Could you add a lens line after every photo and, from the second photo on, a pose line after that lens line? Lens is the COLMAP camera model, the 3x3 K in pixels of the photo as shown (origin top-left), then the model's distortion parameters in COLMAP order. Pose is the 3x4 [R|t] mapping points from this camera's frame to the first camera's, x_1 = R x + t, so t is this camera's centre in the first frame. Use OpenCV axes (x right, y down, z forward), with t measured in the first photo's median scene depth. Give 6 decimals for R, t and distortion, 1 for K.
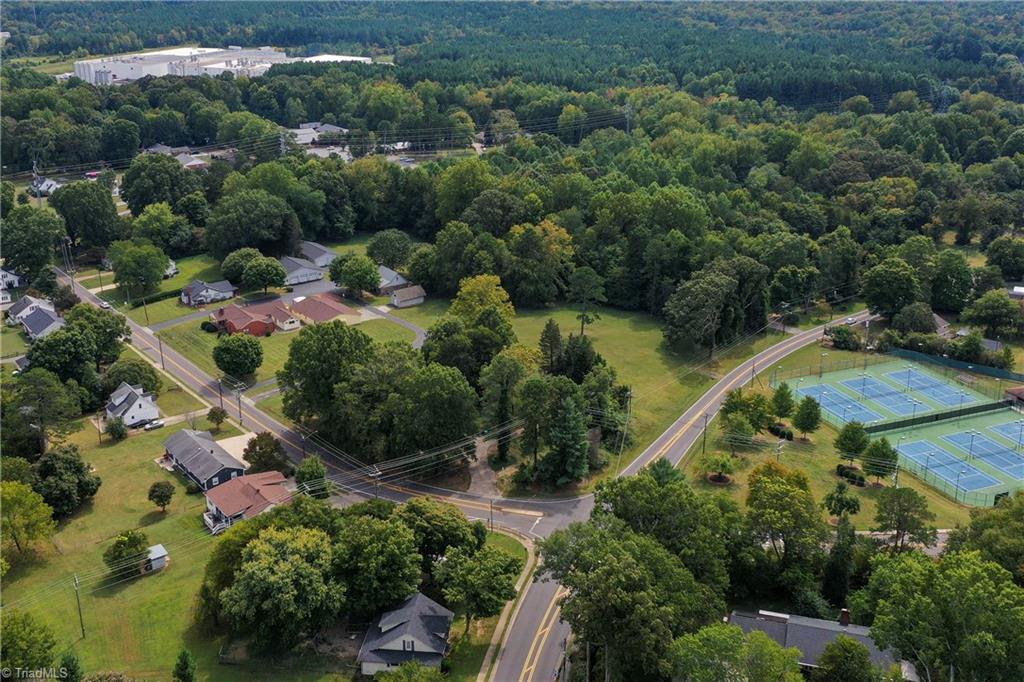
lens RADIAL K [[965.7, 0, 512.0], [0, 965.7, 341.0], [0, 0, 1]] dist [-0.000719, 0.004470]
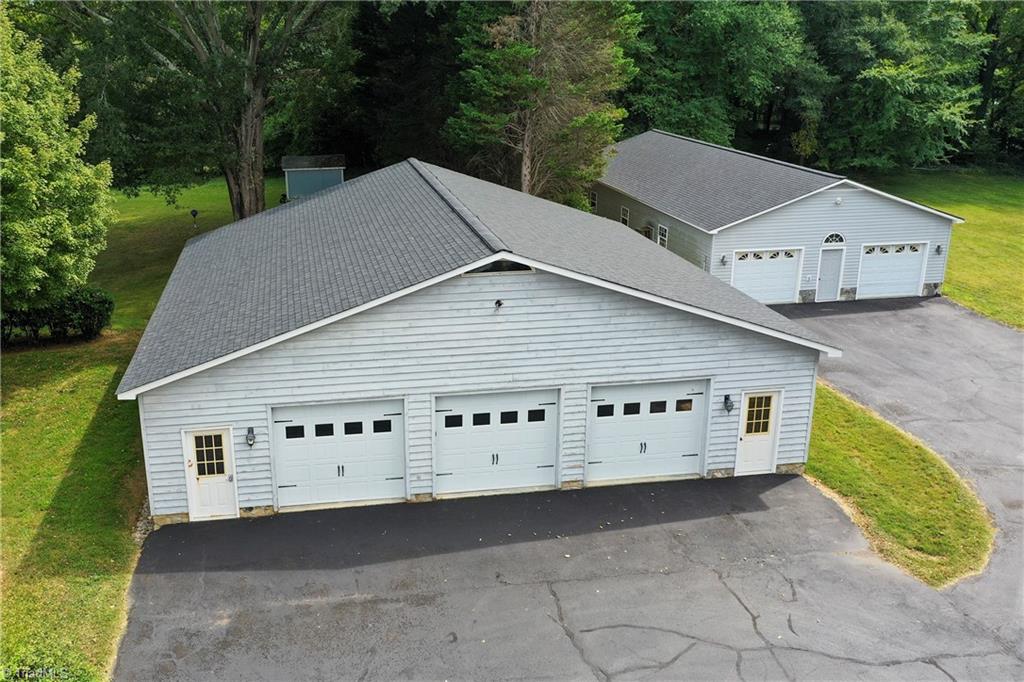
lens RADIAL K [[965.7, 0, 512.0], [0, 965.7, 341.0], [0, 0, 1]] dist [-0.000719, 0.004470]
pose [[0.913899, 0.125949, -0.385908, -0.208259], [-0.148200, 0.988552, -0.028331, -0.076019], [0.377922, 0.083083, 0.922102, 1.025227]]
